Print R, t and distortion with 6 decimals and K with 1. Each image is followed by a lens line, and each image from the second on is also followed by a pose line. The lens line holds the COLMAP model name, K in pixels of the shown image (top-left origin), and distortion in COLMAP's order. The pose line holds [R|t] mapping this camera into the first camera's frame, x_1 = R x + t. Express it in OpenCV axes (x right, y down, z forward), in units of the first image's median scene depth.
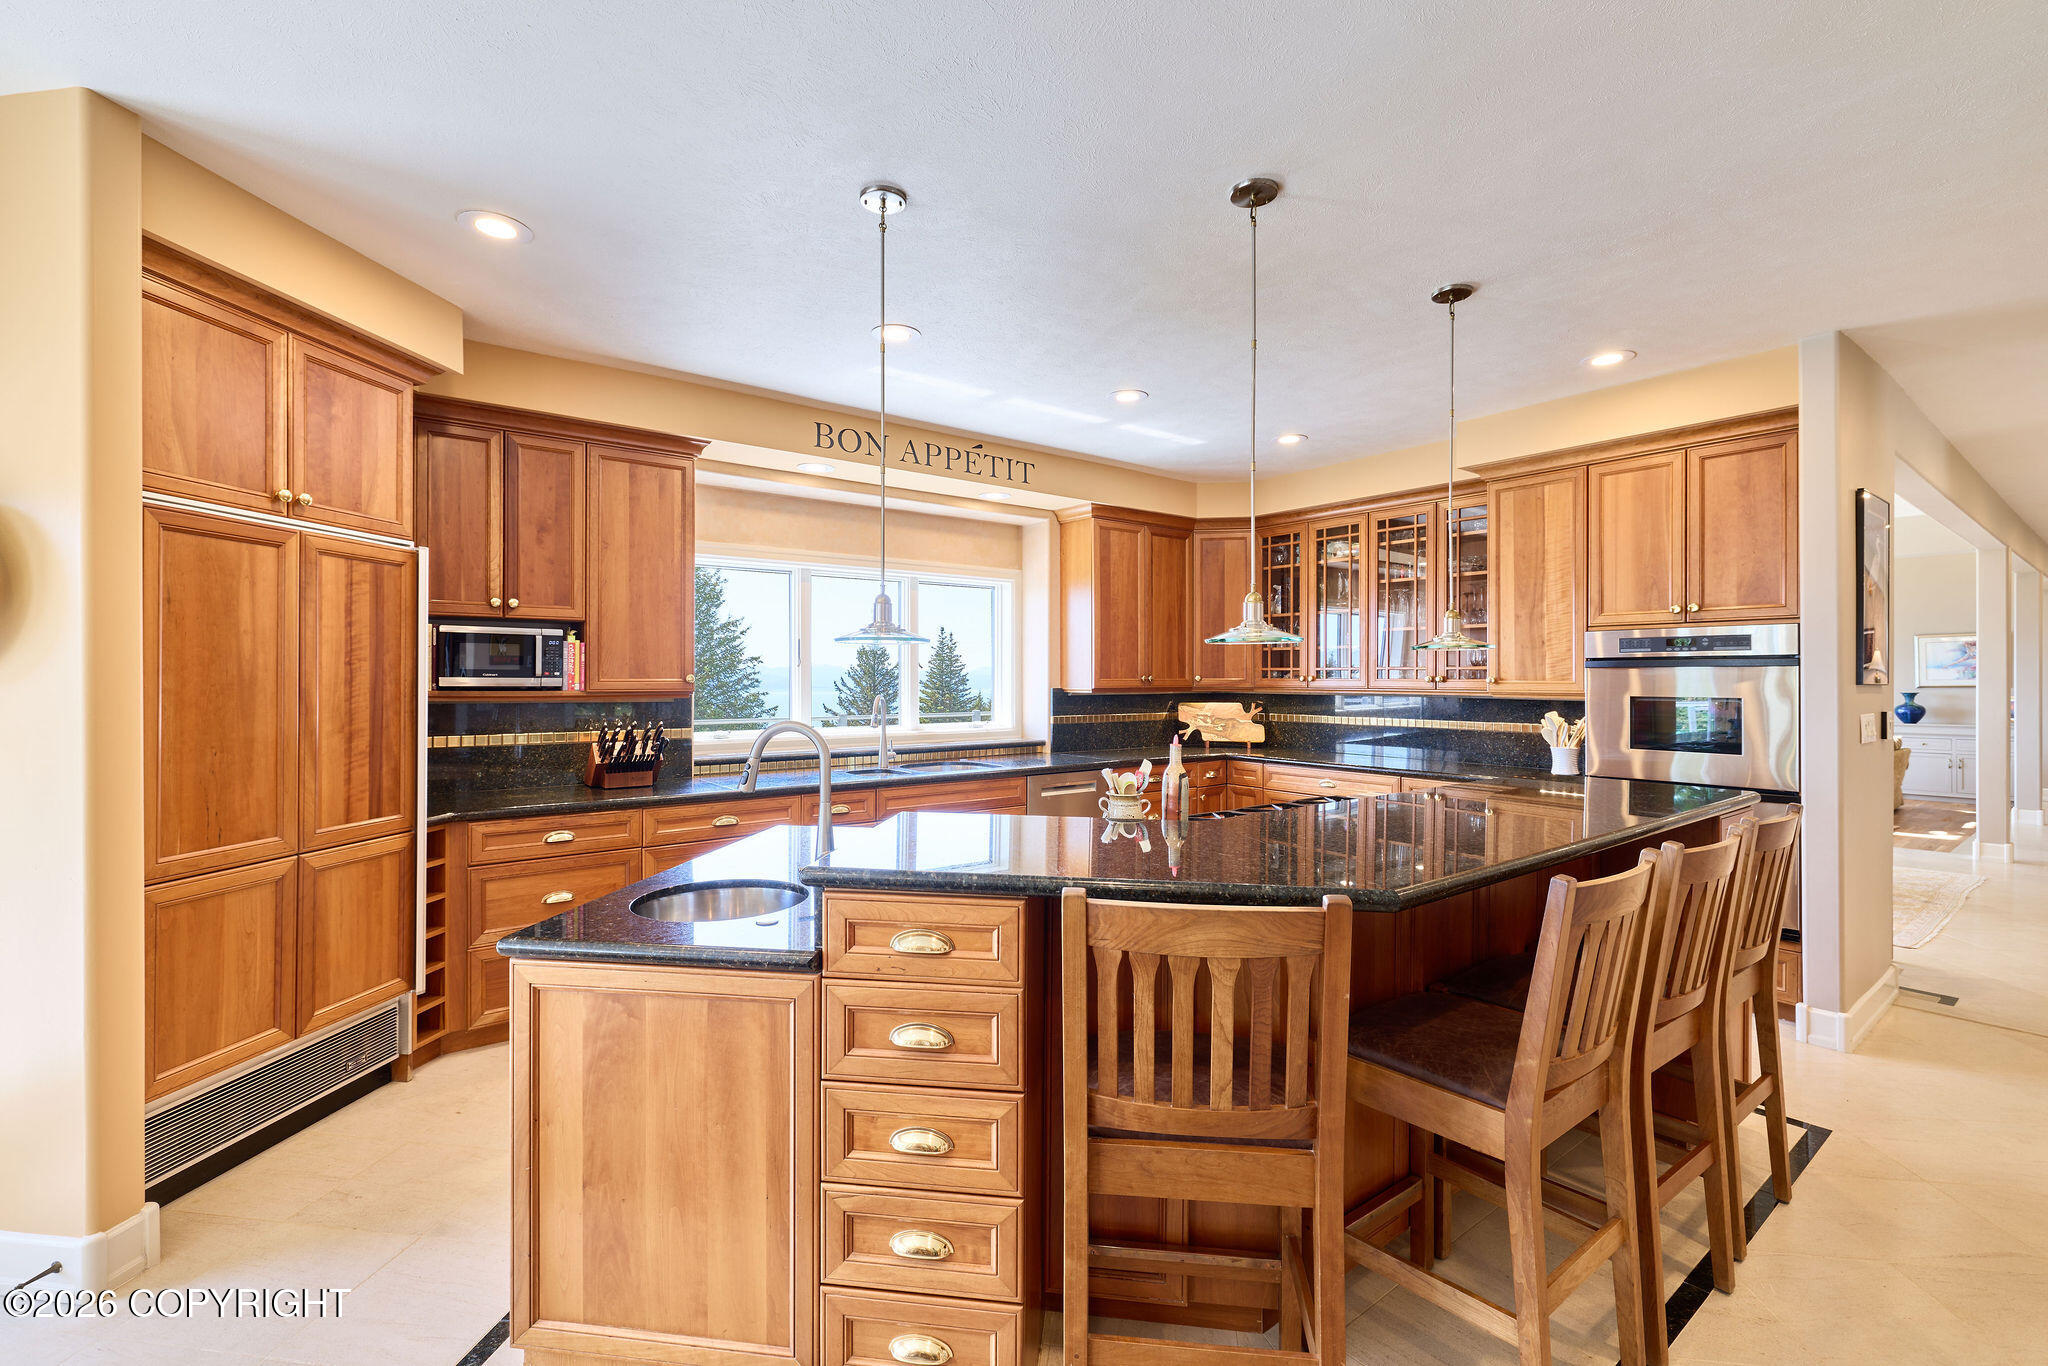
lens RADIAL K [[879.8, 0, 1015.9], [0, 879.8, 676.0], [0, 0, 1]] dist [-0.004695, -0.000262]
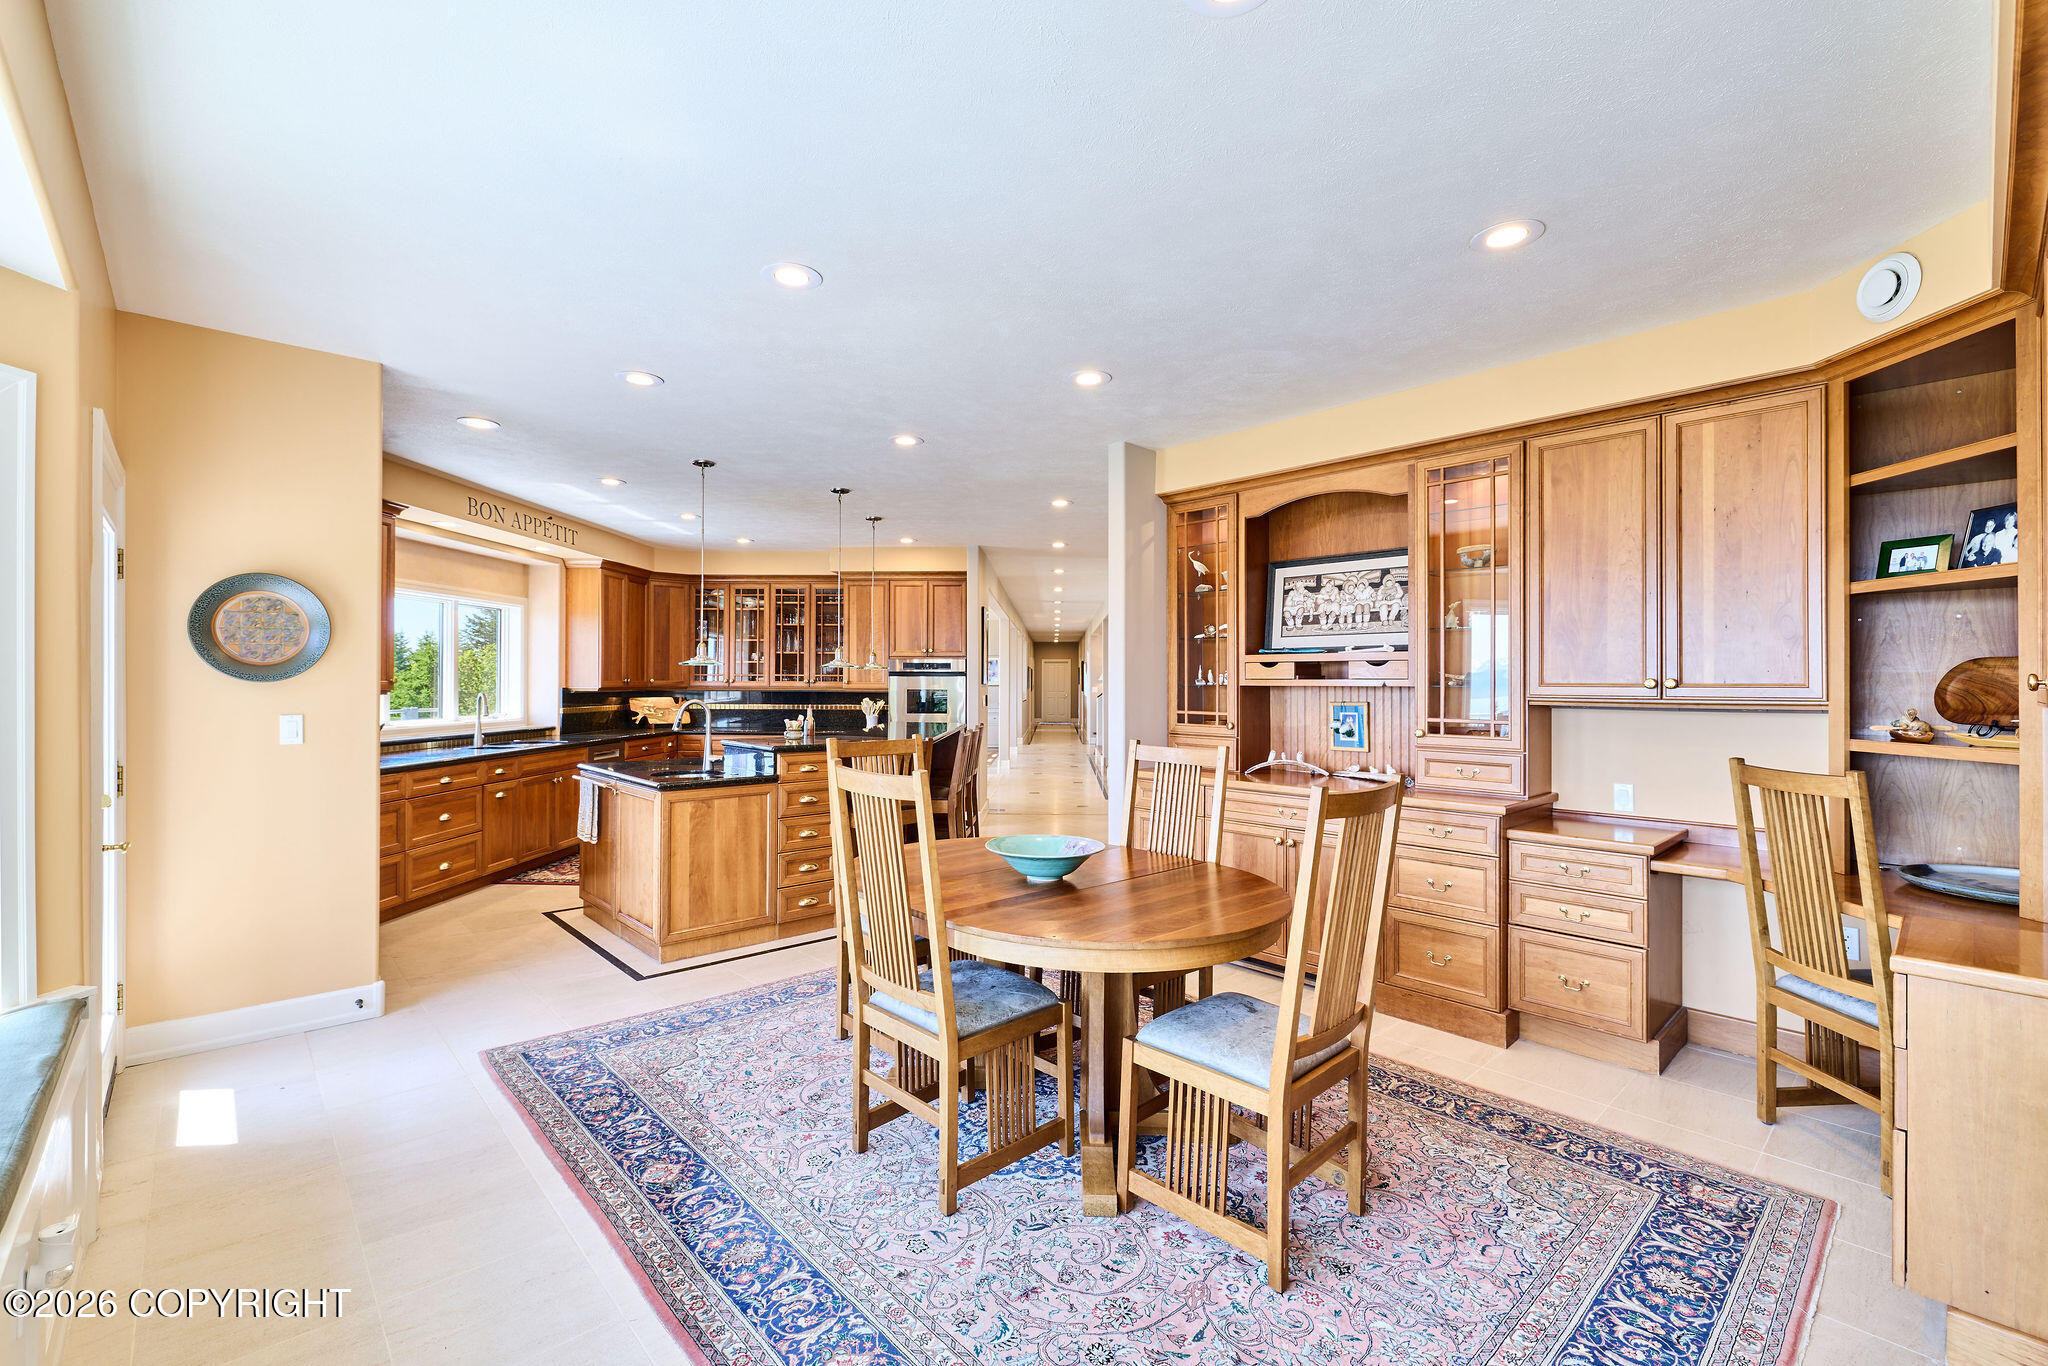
lens RADIAL K [[873.9, 0, 1032.1], [0, 873.9, 673.1], [0, 0, 1]] dist [-0.020411, -0.000110]
pose [[0.625732, 0.008139, 0.779995, -0.732009], [-0.004071, 0.999966, -0.007169, -0.002878], [-0.780027, 0.001311, 0.625744, -0.552076]]
